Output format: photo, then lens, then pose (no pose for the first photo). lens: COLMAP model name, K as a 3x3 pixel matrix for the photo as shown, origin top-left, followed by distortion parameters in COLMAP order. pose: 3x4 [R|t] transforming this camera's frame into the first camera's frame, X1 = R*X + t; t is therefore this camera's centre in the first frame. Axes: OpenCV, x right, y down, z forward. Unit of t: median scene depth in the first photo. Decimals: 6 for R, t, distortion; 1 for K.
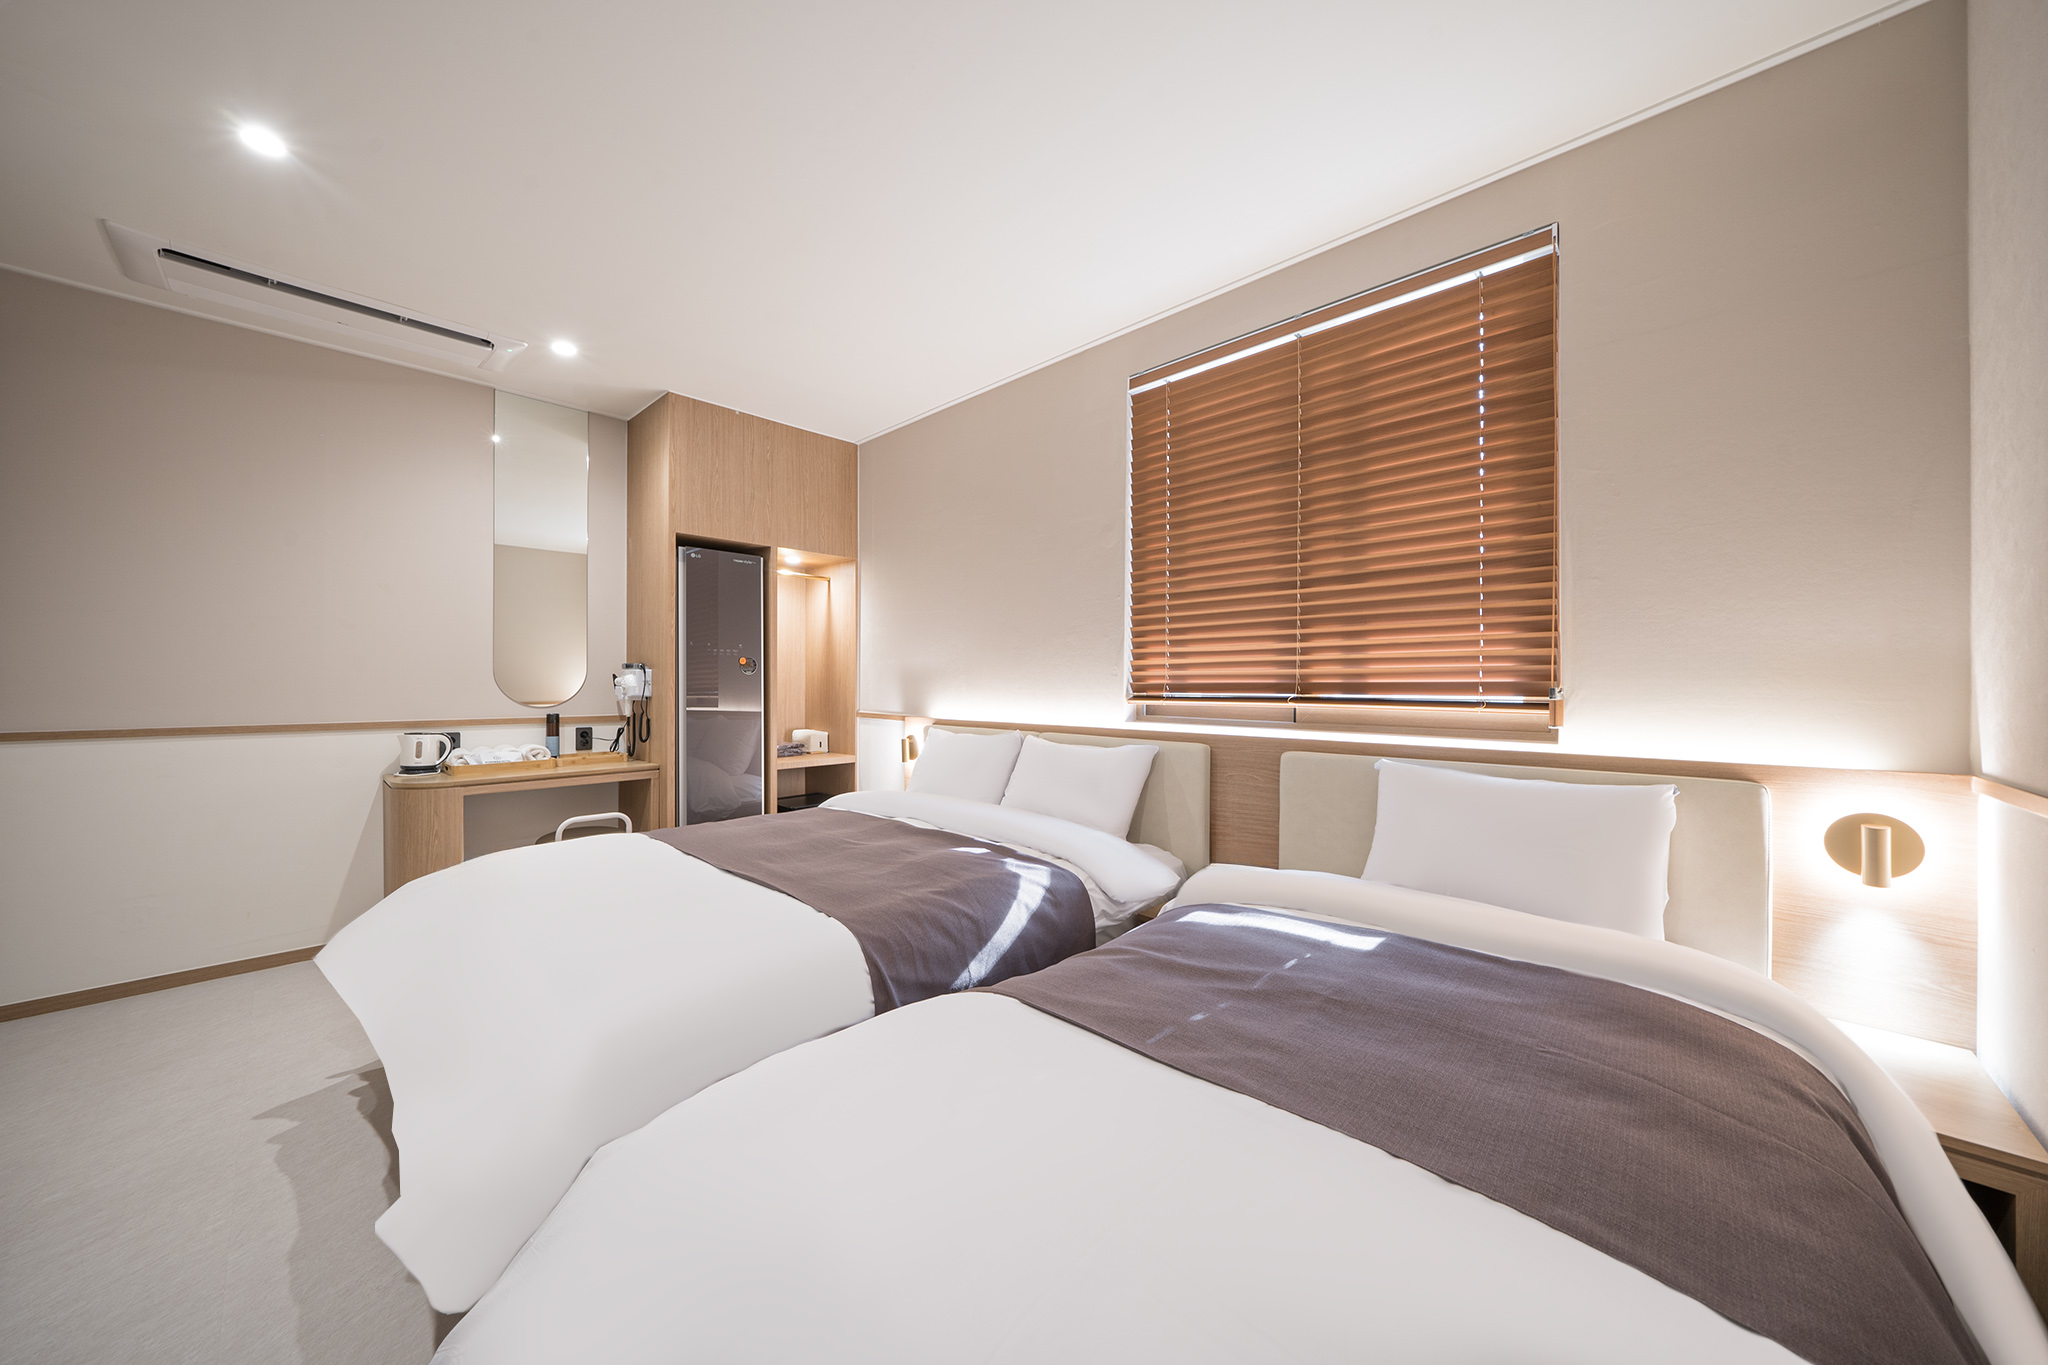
lens RADIAL K [[725.4, 0, 1024.0], [0, 725.4, 682.5], [0, 0, 1]] dist [-0.000686, -0.000206]
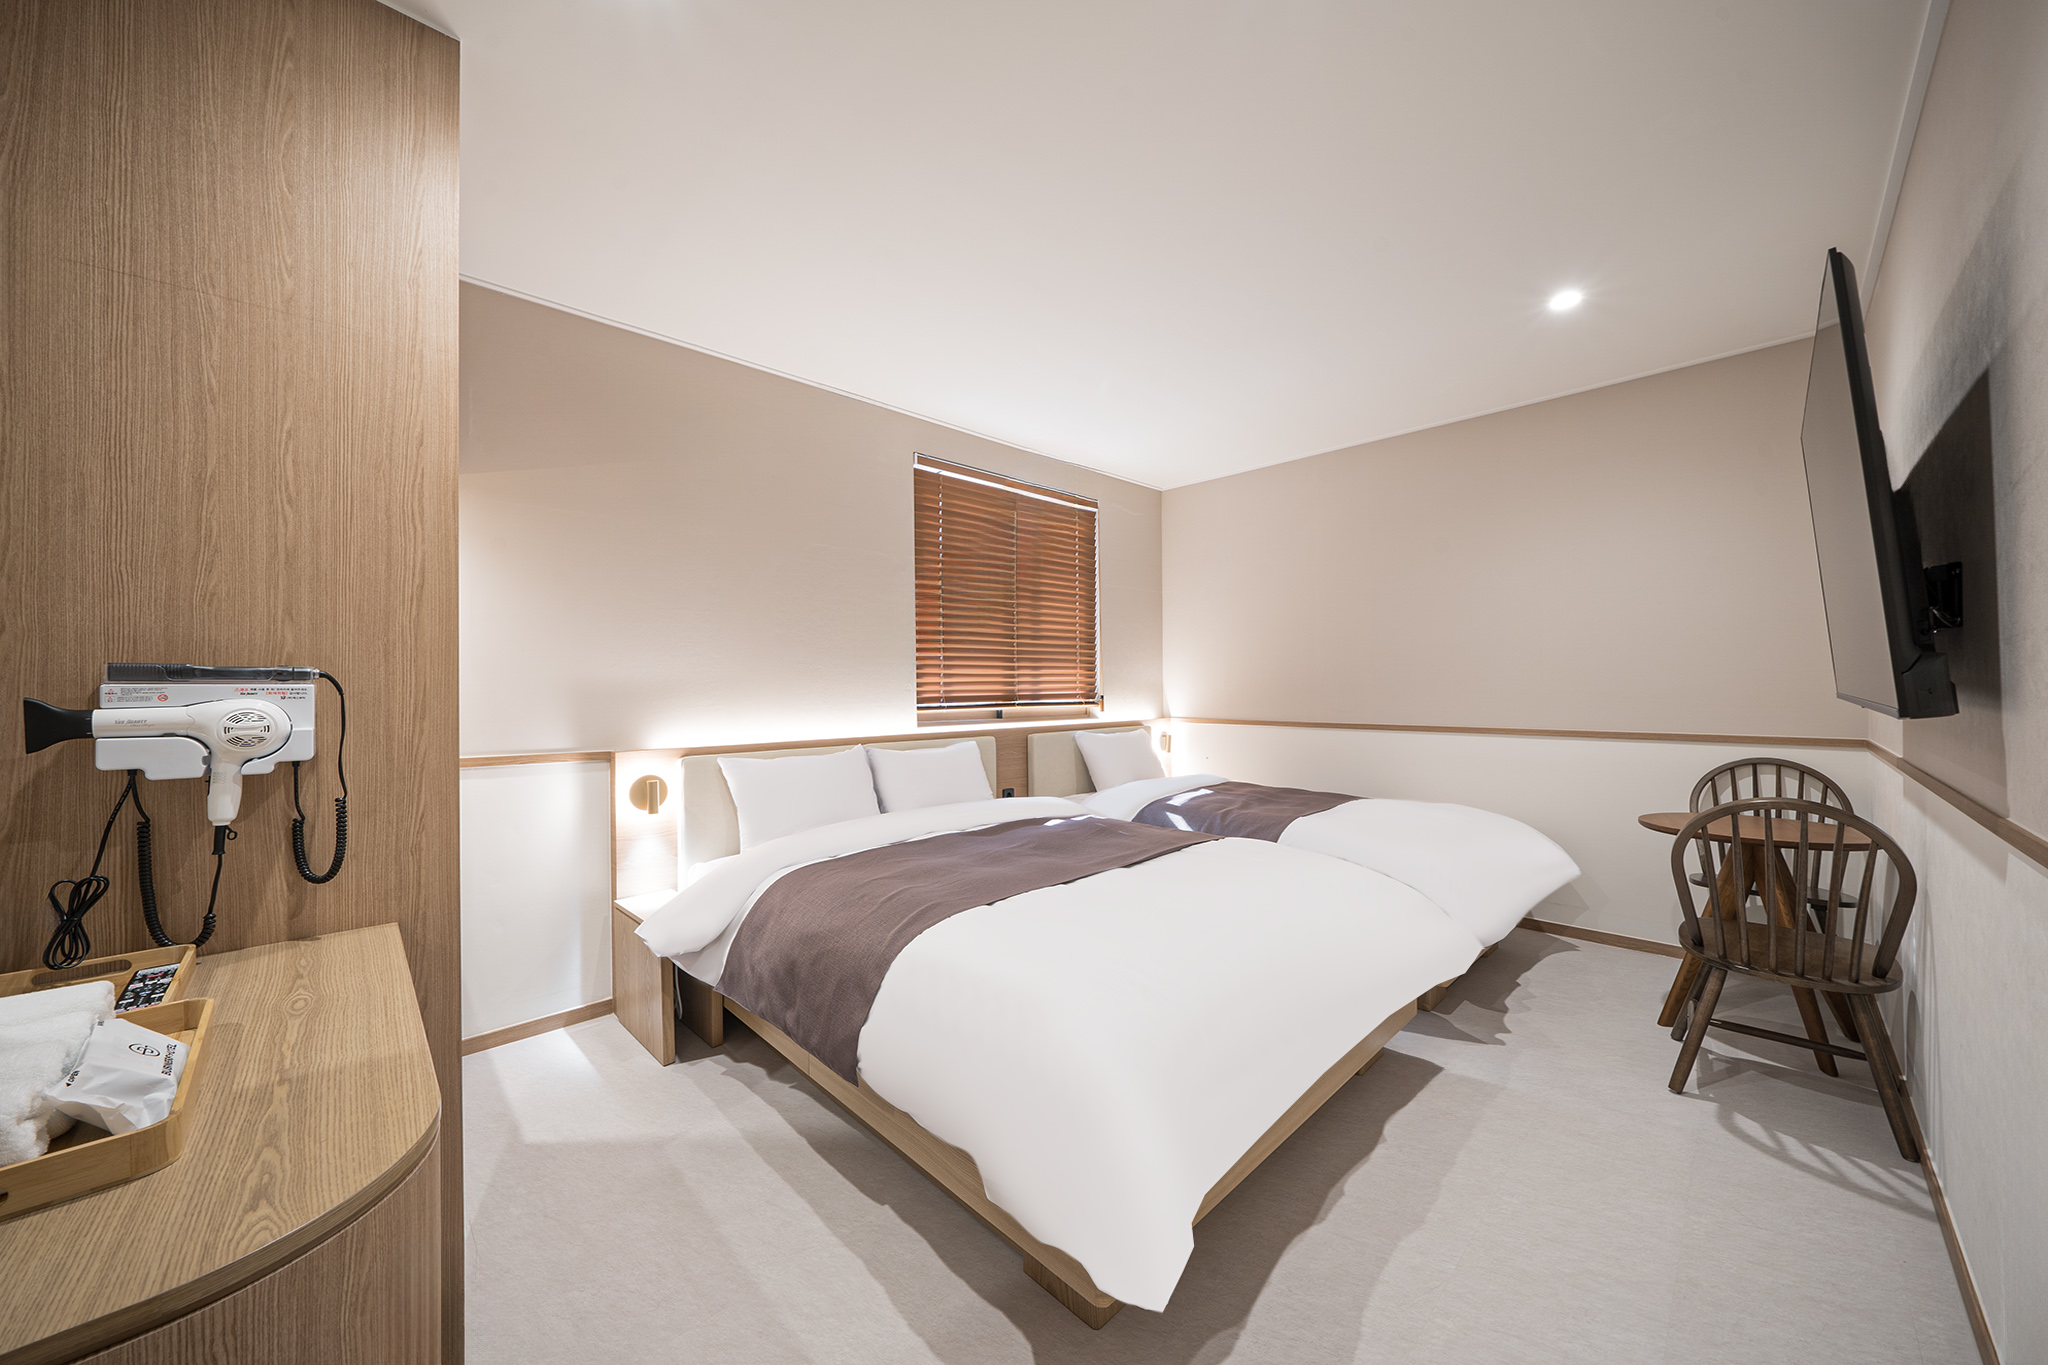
lens RADIAL K [[725.4, 0, 1024.0], [0, 725.4, 682.5], [0, 0, 1]] dist [-0.000686, -0.000206]
pose [[0.039865, -0.009891, 0.999156, -1.336521], [-0.006761, 0.999925, 0.010168, -0.045917], [-0.999182, -0.007161, 0.039795, 0.916666]]
